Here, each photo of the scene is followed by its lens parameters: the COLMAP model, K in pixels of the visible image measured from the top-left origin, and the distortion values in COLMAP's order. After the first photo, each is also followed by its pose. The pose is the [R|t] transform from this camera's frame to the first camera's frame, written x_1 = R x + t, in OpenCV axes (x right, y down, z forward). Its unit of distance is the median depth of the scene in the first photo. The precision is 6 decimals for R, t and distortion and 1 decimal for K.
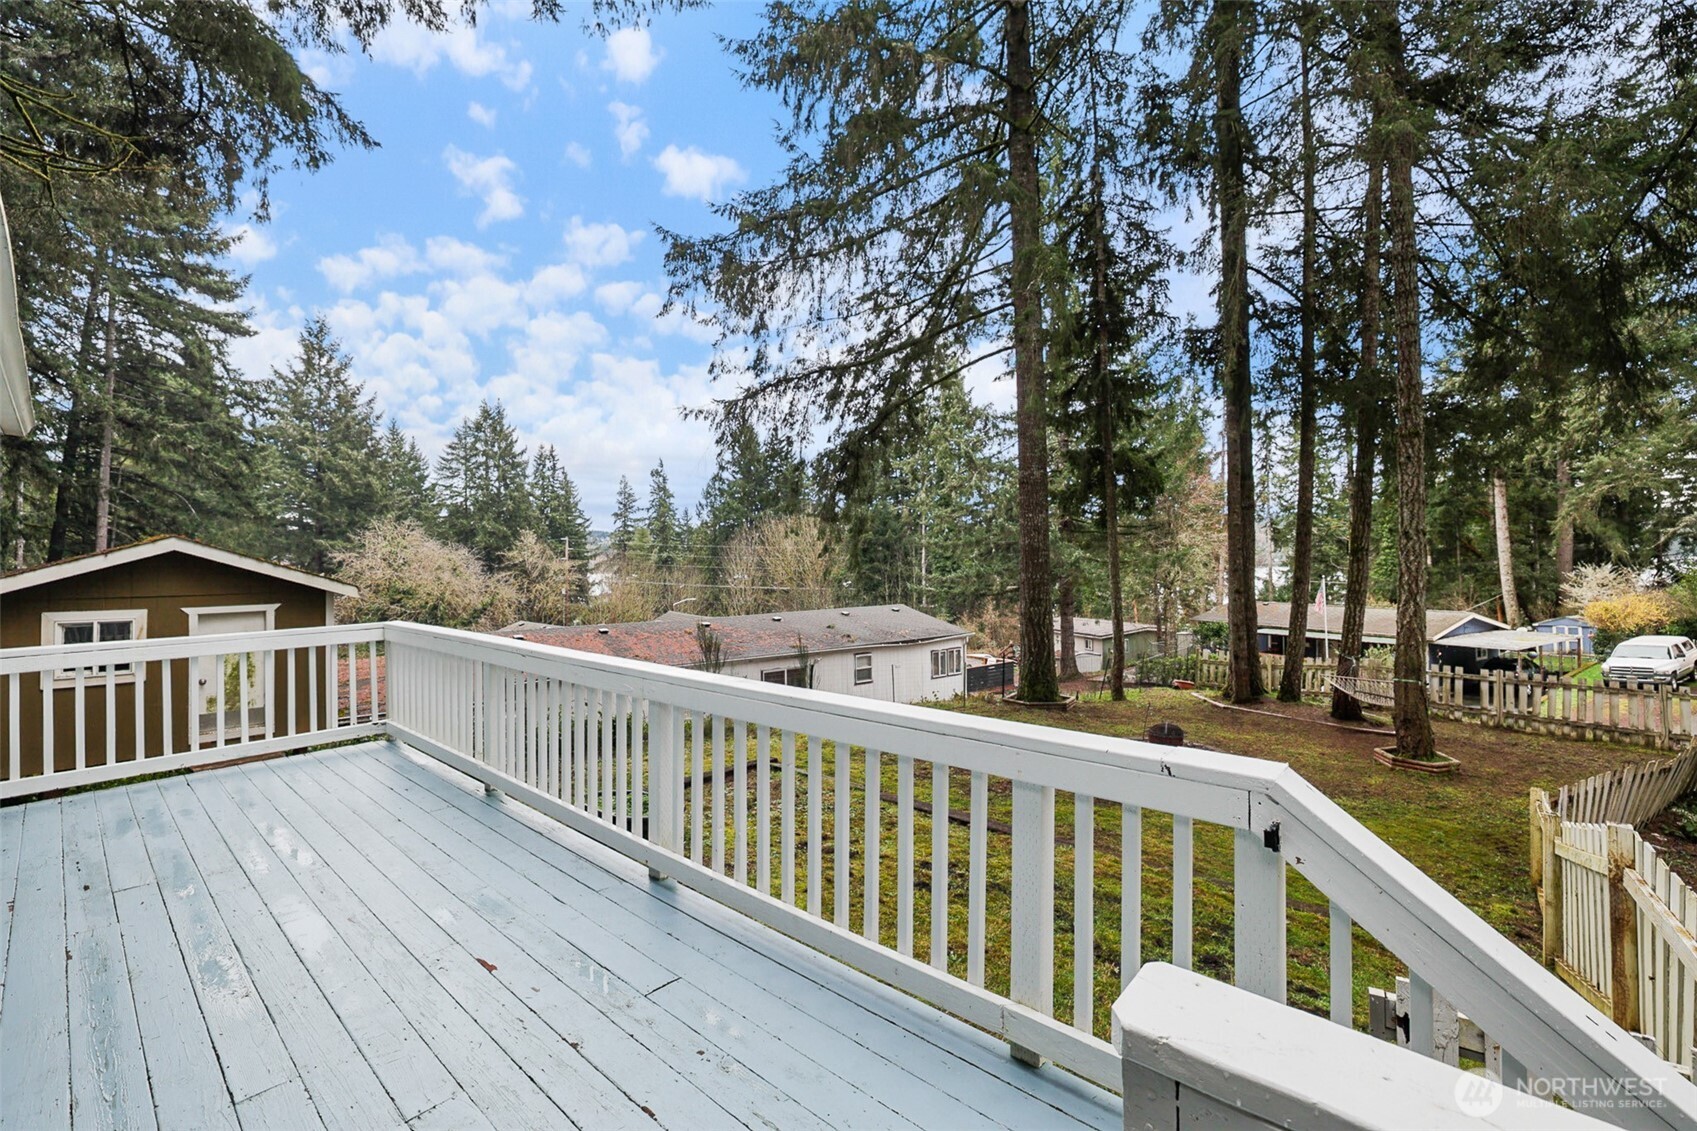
lens RADIAL K [[738.2, 0, 846.8], [0, 738.2, 548.0], [0, 0, 1]] dist [-0.018226, 0.005811]
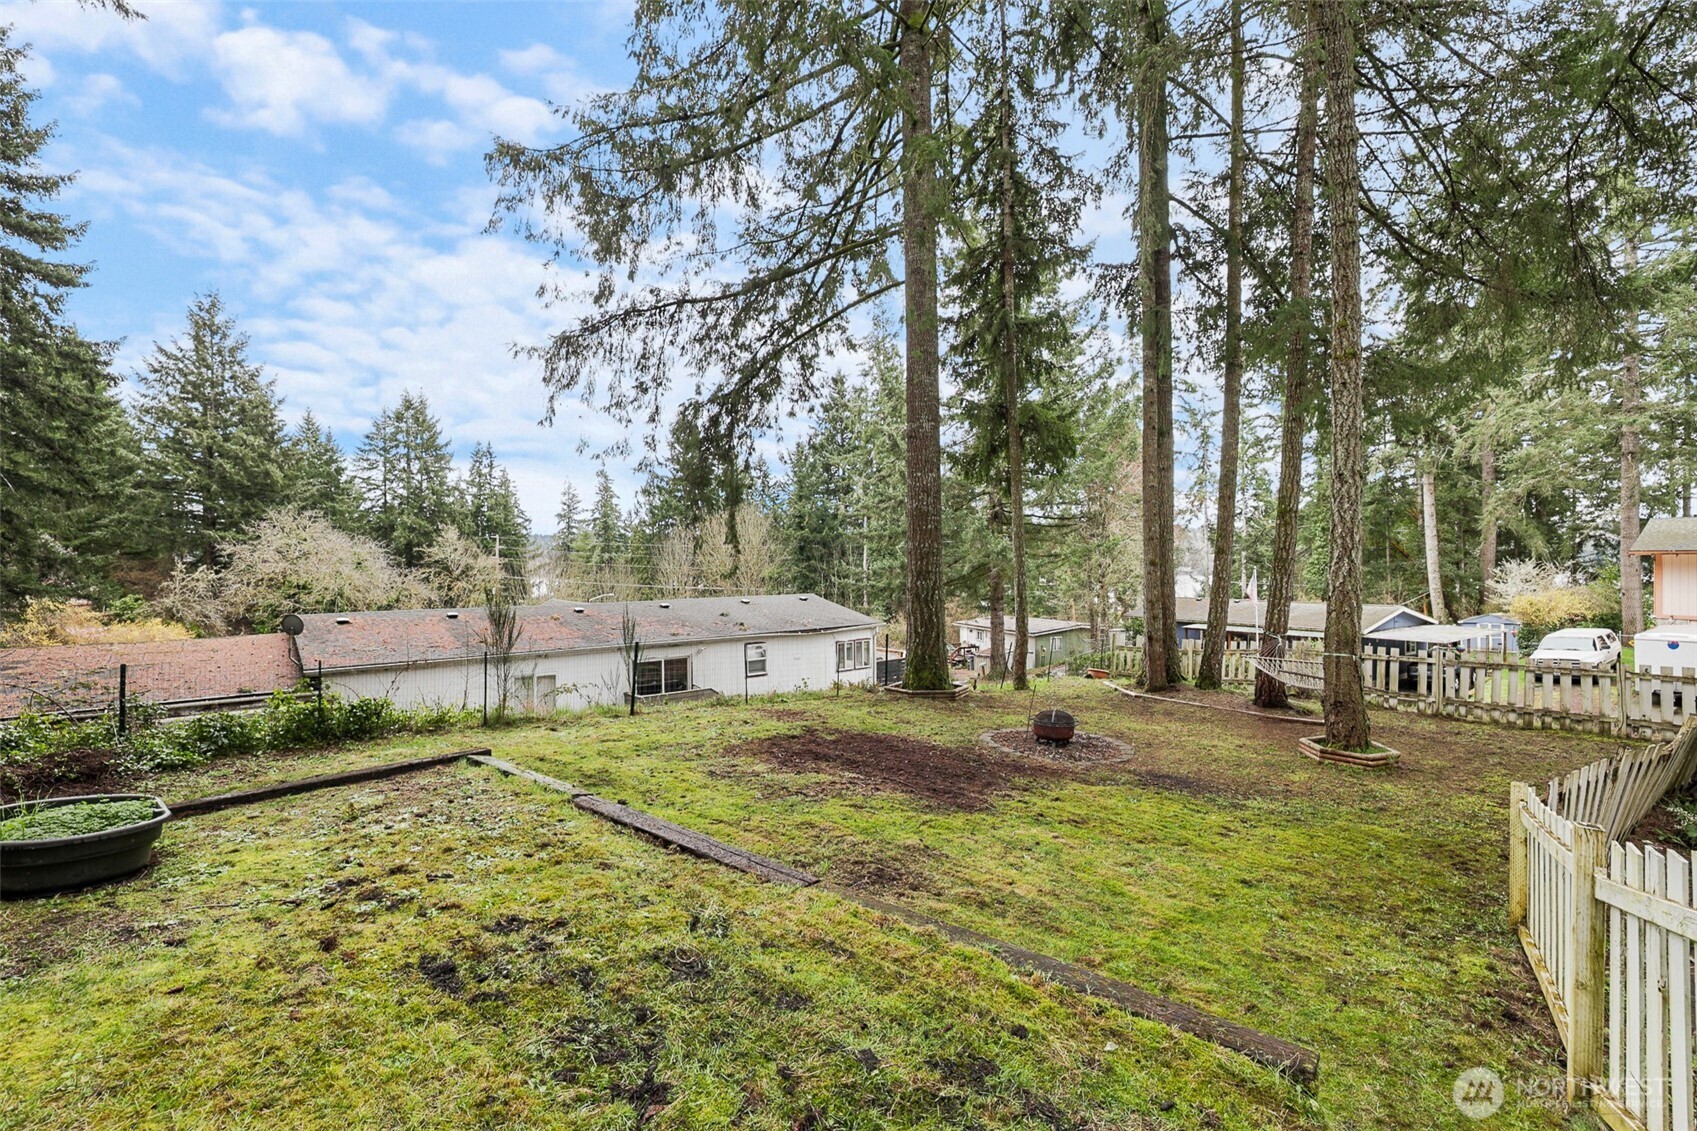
lens RADIAL K [[738.2, 0, 839.0], [0, 738.2, 560.9], [0, 0, 1]] dist [-0.018226, 0.005811]
pose [[0.998430, 0.005959, 0.055697, 0.099571], [-0.006614, 0.999911, 0.011586, 0.043658], [-0.055623, -0.011936, 0.998381, 0.131818]]
